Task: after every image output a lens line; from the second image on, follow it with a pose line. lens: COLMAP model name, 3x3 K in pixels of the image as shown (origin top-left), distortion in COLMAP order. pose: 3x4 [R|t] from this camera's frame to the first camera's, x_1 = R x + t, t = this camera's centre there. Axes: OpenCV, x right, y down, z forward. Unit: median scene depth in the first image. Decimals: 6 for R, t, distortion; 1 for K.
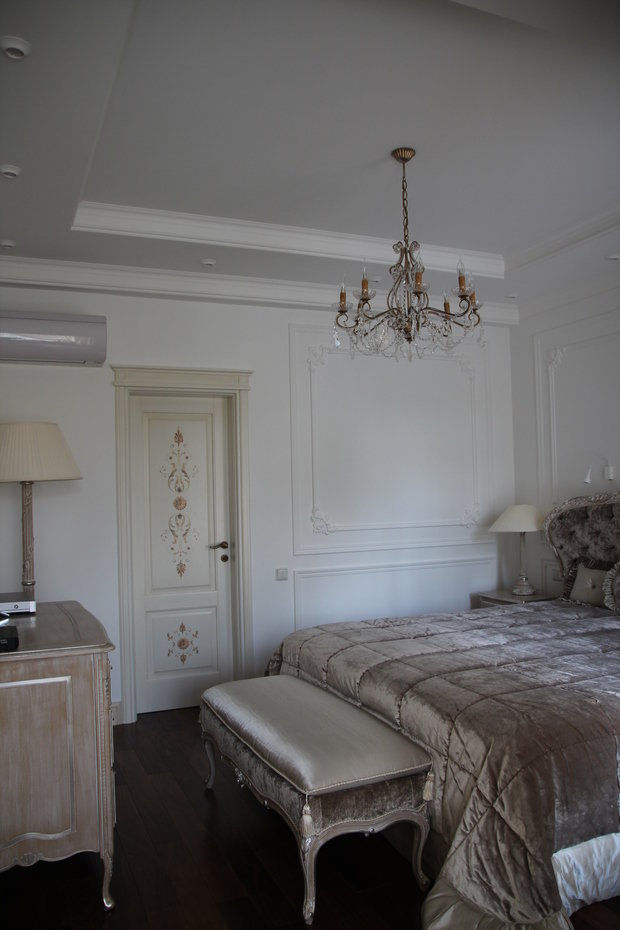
lens RADIAL K [[748.8, 0, 306.6], [0, 748.8, 490.4], [0, 0, 1]] dist [-0.128551, 0.138911]
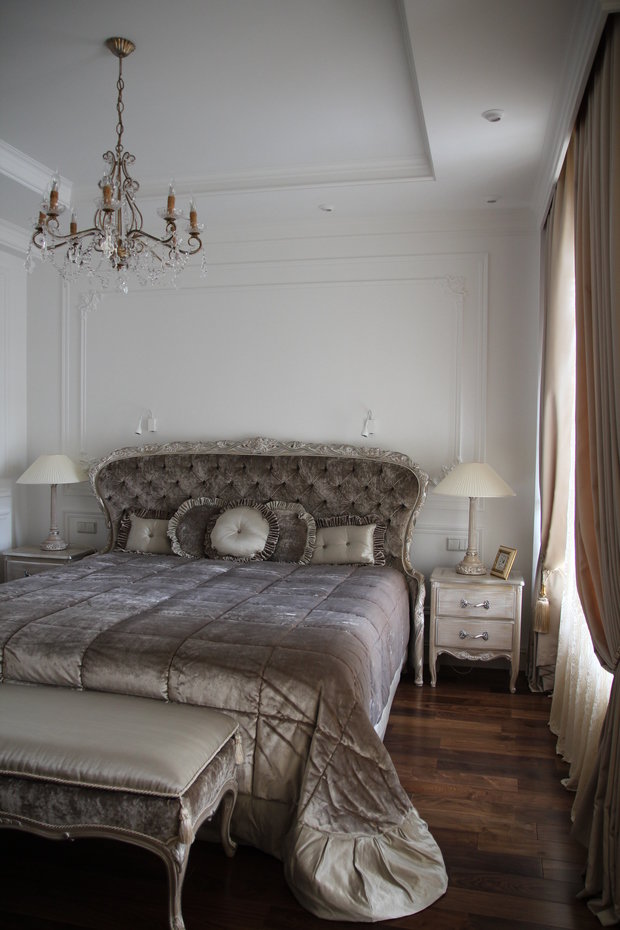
lens RADIAL K [[748.8, 0, 306.6], [0, 748.8, 490.4], [0, 0, 1]] dist [-0.128551, 0.138911]
pose [[0.589185, -0.026293, 0.807571, -0.314824], [-0.030074, 0.998064, 0.054436, 0.004669], [-0.807439, -0.056359, 0.587253, 0.214705]]
